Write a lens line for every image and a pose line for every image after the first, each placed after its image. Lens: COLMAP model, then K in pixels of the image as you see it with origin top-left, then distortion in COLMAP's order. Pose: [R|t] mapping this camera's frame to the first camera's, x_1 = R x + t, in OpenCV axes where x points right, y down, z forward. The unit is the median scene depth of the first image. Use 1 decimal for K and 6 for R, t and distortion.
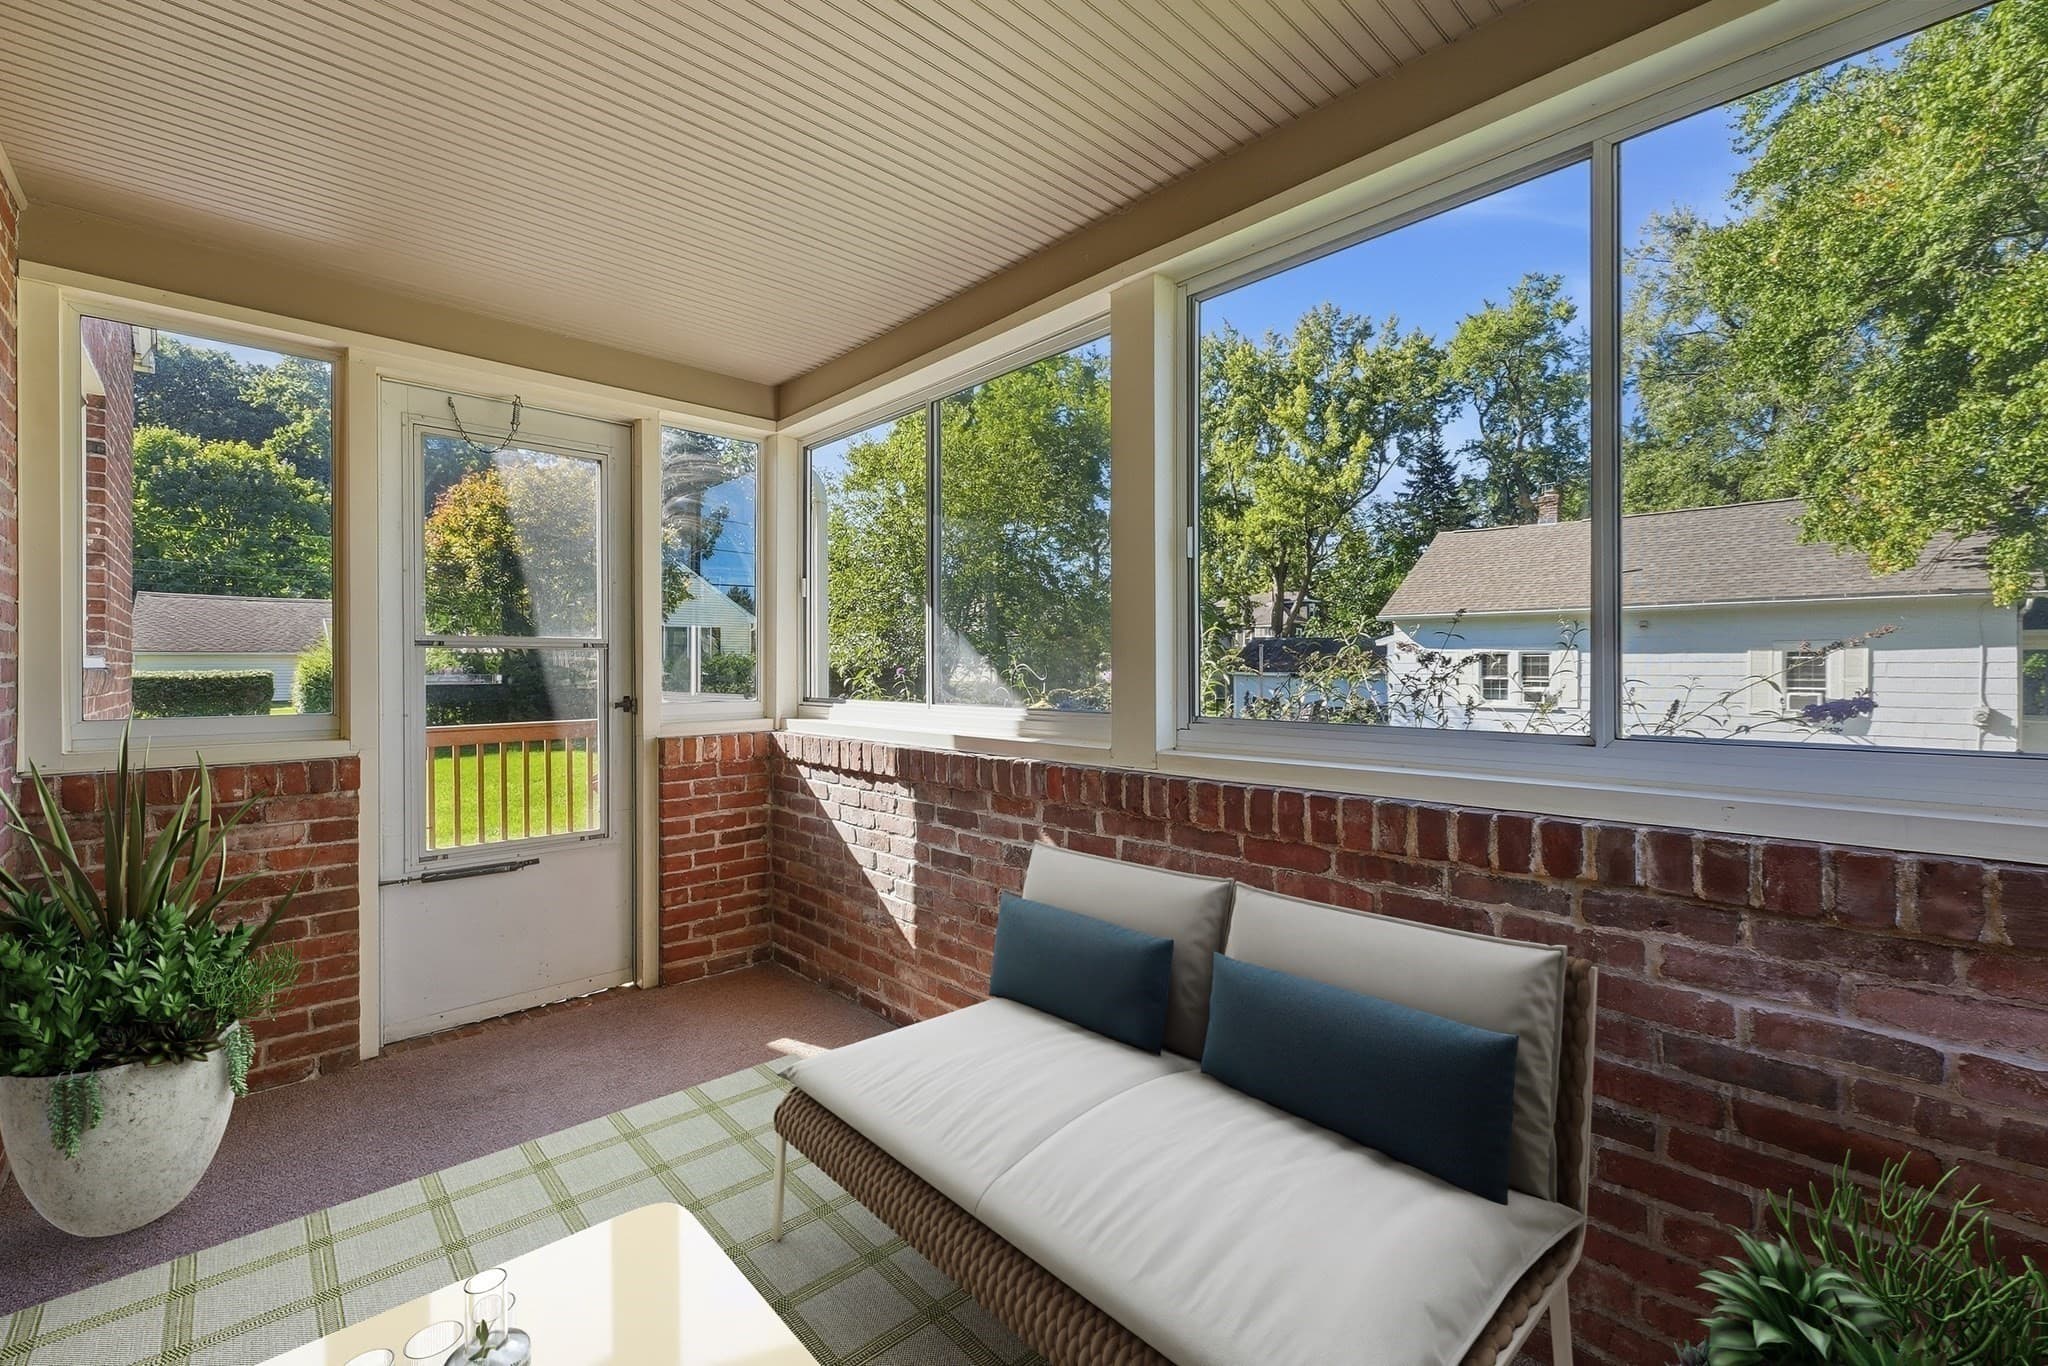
lens RADIAL K [[840.0, 0, 1023.6], [0, 840.0, 670.5], [0, 0, 1]] dist [-0.002207, 0.000153]
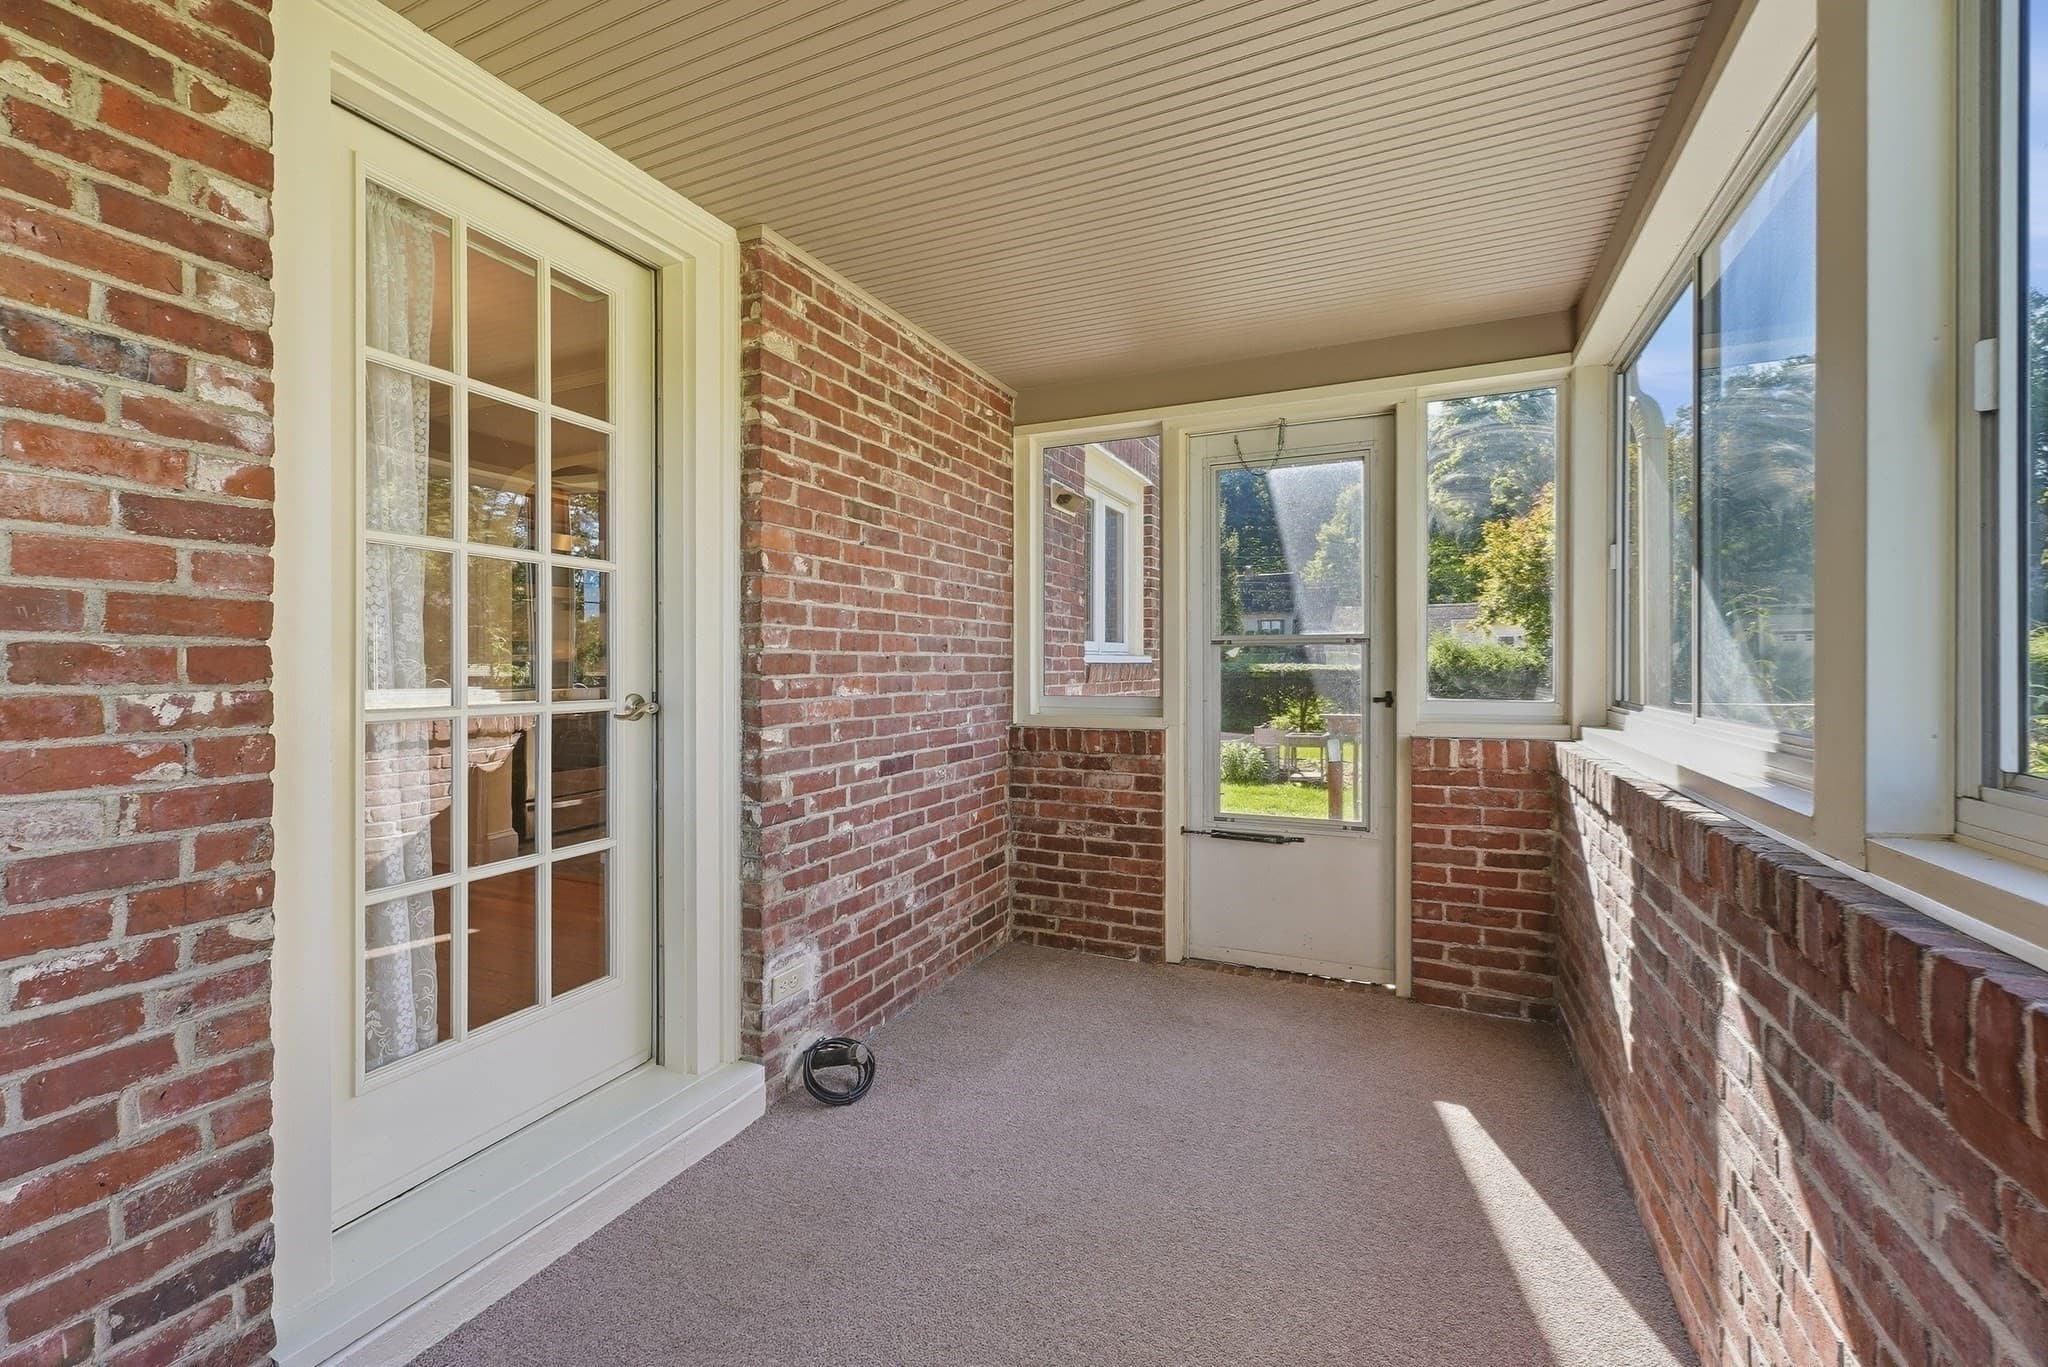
lens RADIAL K [[840.0, 0, 1030.6], [0, 840.0, 669.0], [0, 0, 1]] dist [-0.002207, 0.000153]
pose [[0.375142, 0.006091, -0.926947, 0.284934], [-0.001561, 0.999981, 0.005939, -0.000505], [0.926966, -0.000781, 0.375144, 0.254805]]
